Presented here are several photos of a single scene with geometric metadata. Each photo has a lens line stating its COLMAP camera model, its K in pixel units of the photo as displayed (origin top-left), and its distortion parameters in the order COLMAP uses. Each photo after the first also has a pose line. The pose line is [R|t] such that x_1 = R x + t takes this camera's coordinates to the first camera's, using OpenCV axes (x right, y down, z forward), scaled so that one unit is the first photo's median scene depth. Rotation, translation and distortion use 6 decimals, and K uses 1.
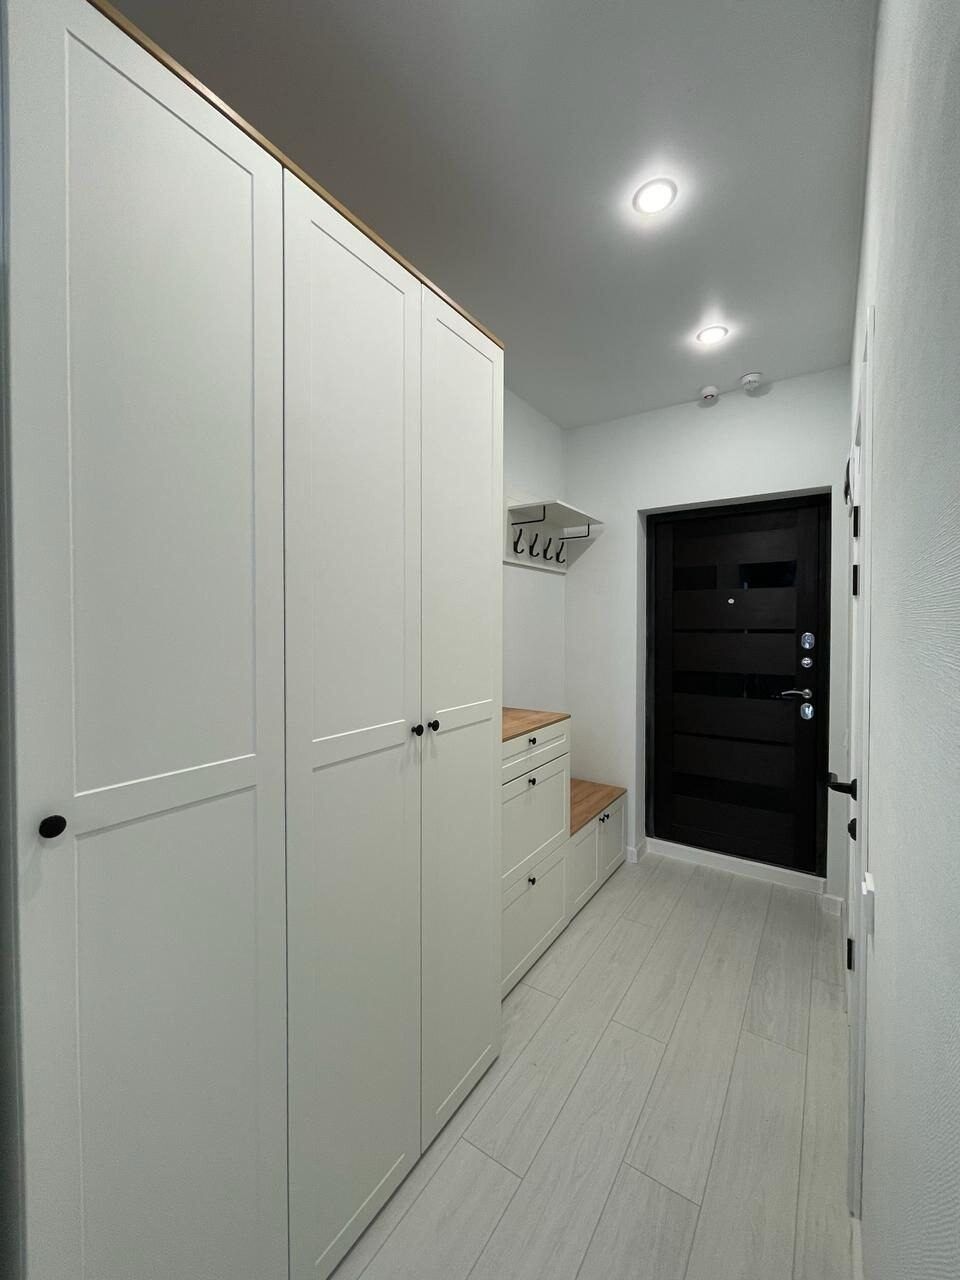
lens RADIAL K [[513.5, 0, 480.0], [0, 513.5, 640.0], [0, 0, 1]] dist [0.000192, -0.000124]
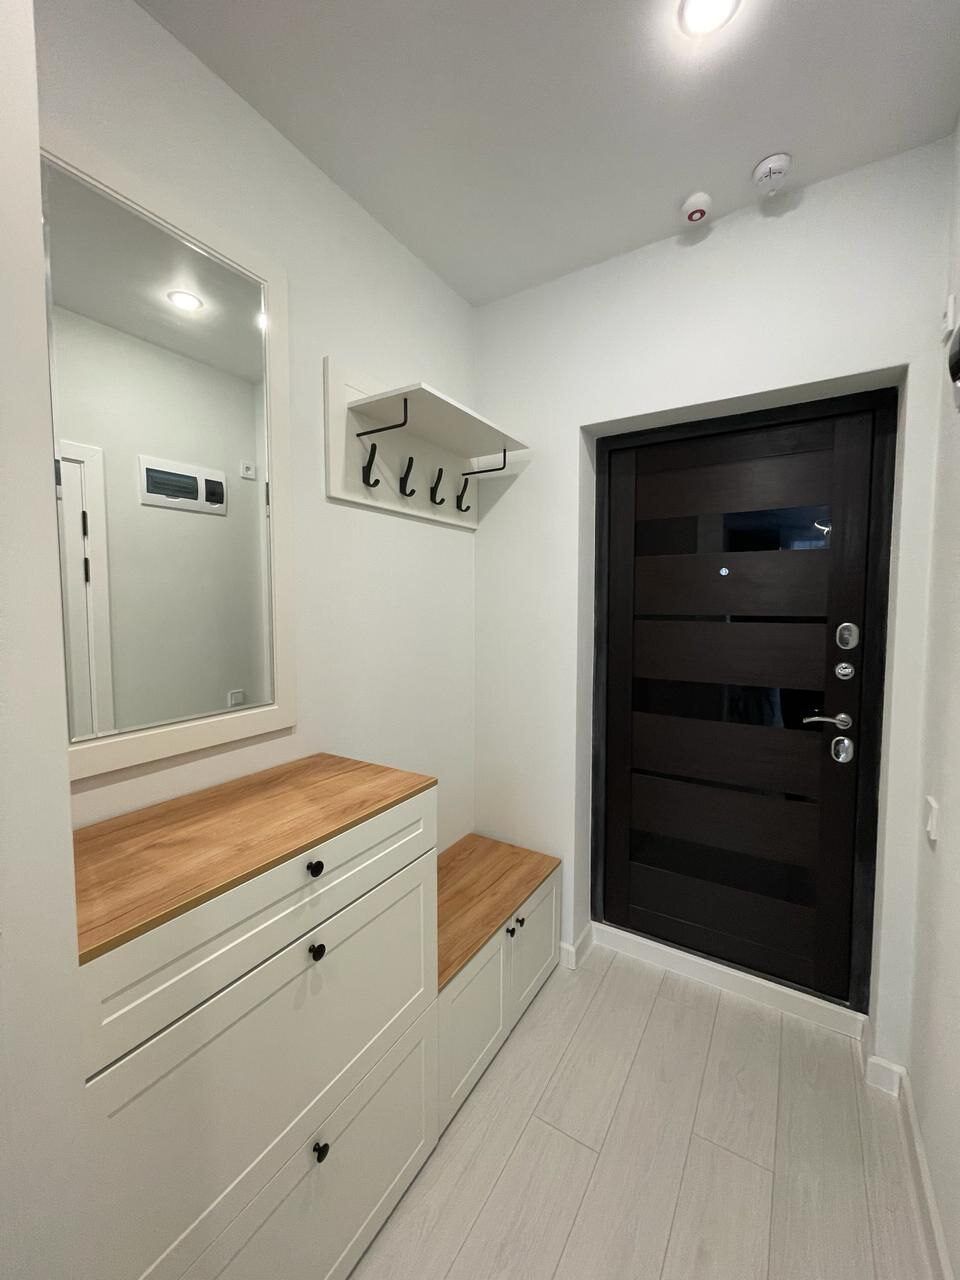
lens RADIAL K [[521.9, 0, 480.0], [0, 521.9, 640.0], [0, 0, 1]] dist [0.007622, 0.000179]
pose [[0.998681, -0.002762, 0.051266, 0.158125], [0.000523, 0.999047, 0.043641, -0.019594], [-0.051338, -0.043557, 0.997731, 0.372412]]
